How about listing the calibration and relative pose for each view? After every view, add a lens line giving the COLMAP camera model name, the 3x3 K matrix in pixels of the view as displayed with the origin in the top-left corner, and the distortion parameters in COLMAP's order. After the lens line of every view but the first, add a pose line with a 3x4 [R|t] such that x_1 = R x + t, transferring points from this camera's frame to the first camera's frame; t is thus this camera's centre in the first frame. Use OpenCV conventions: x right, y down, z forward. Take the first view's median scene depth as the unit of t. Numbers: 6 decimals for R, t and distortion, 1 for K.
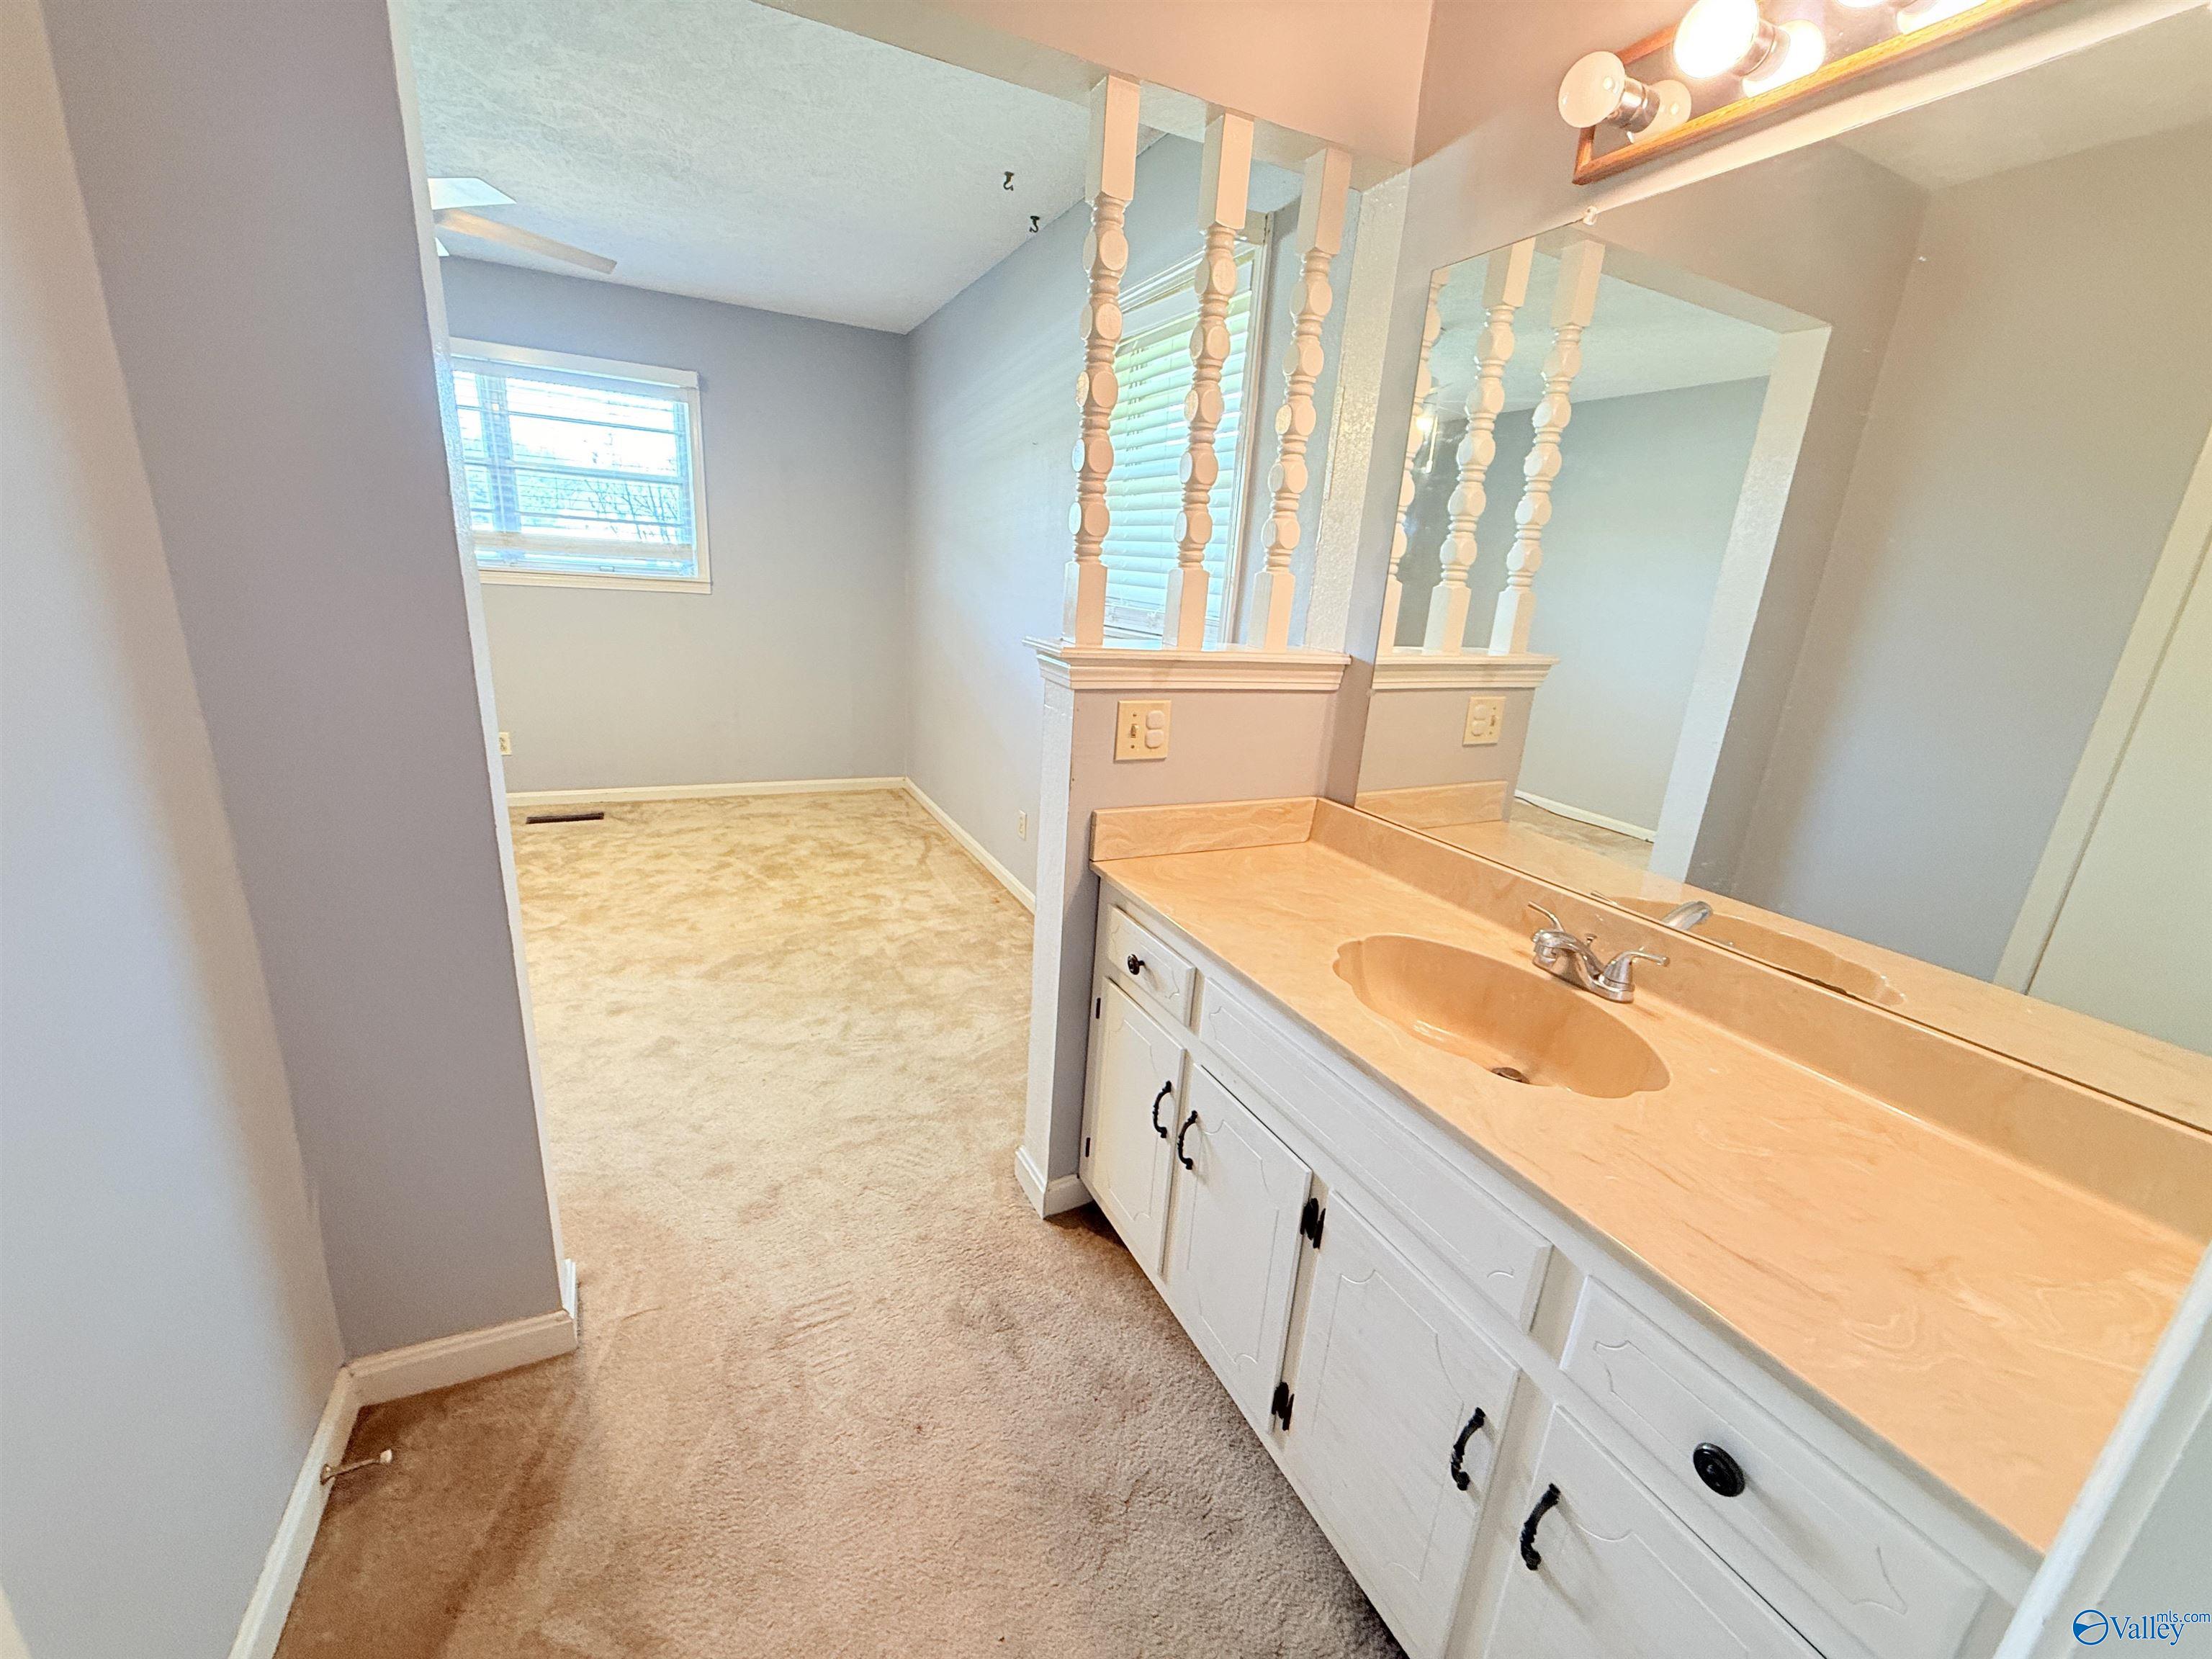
lens RADIAL K [[879.5, 0, 1105.8], [0, 879.5, 827.9], [0, 0, 1]] dist [-0.001131, 0.000421]
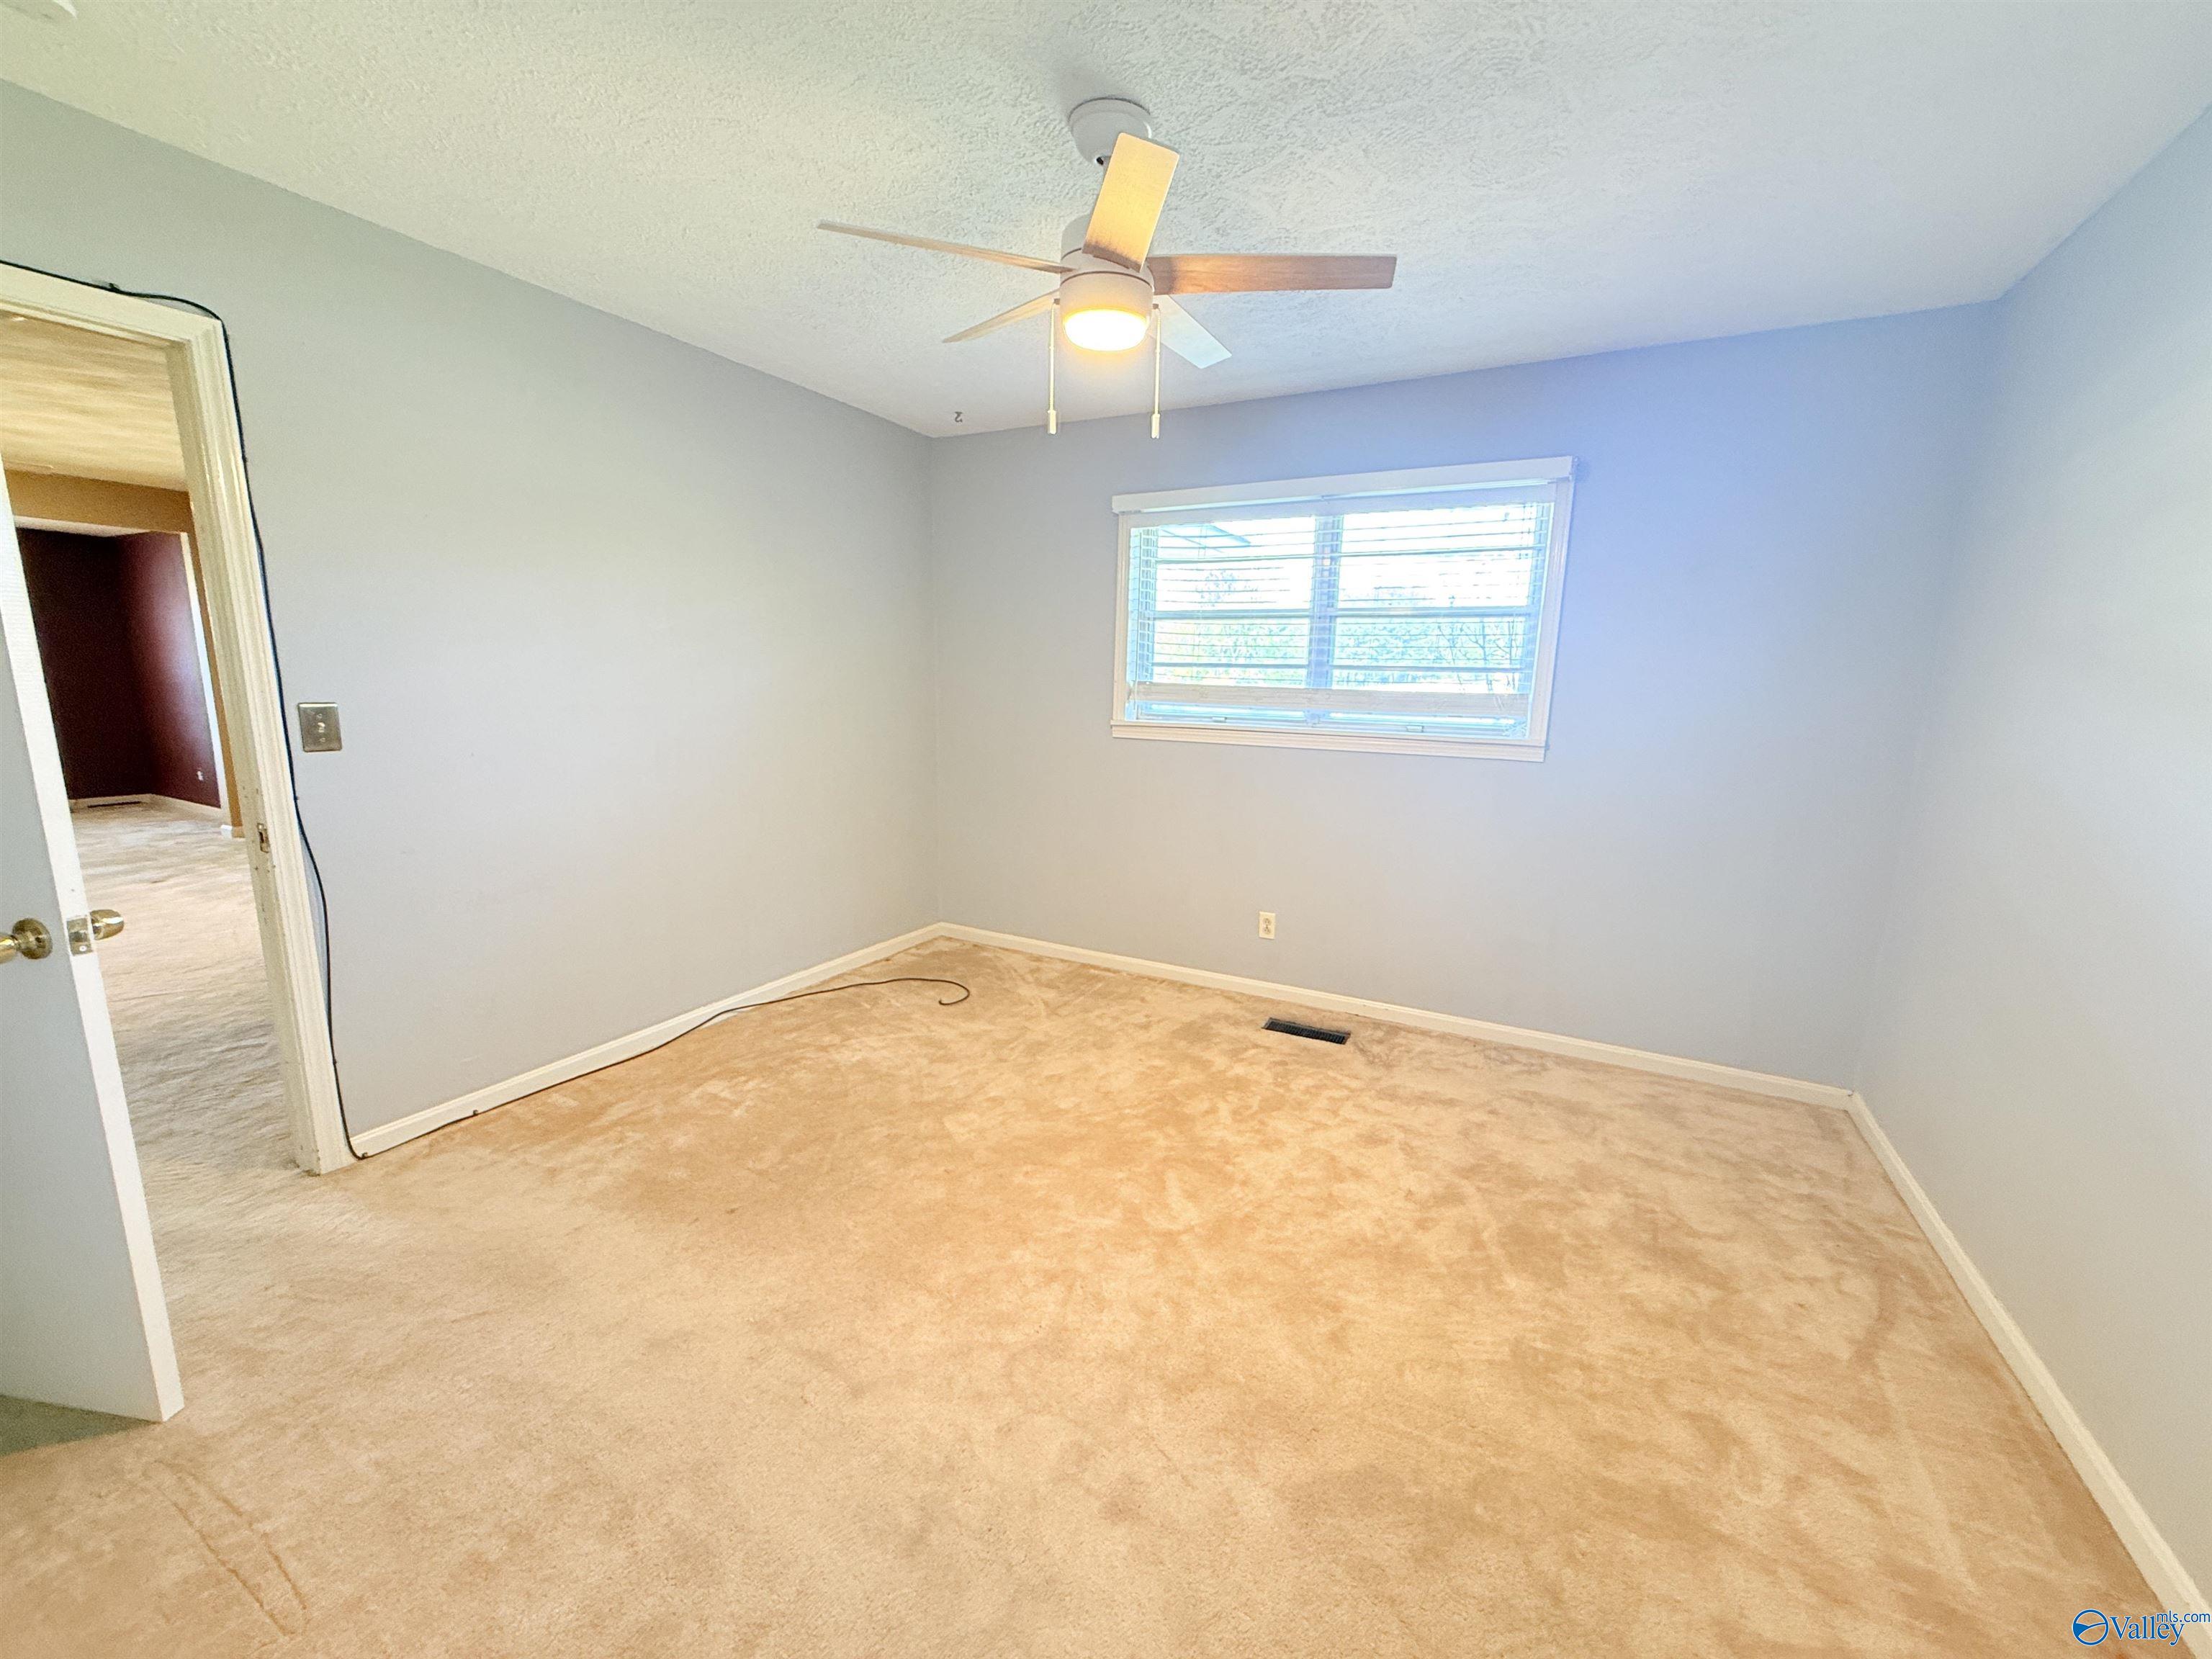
lens RADIAL K [[879.5, 0, 1100.8], [0, 879.5, 831.5], [0, 0, 1]] dist [-0.001131, 0.000421]
pose [[0.580088, 0.089380, -0.809635, -0.094154], [-0.213191, 0.975974, -0.045004, -0.119520], [0.786160, 0.198713, 0.585206, 0.368230]]
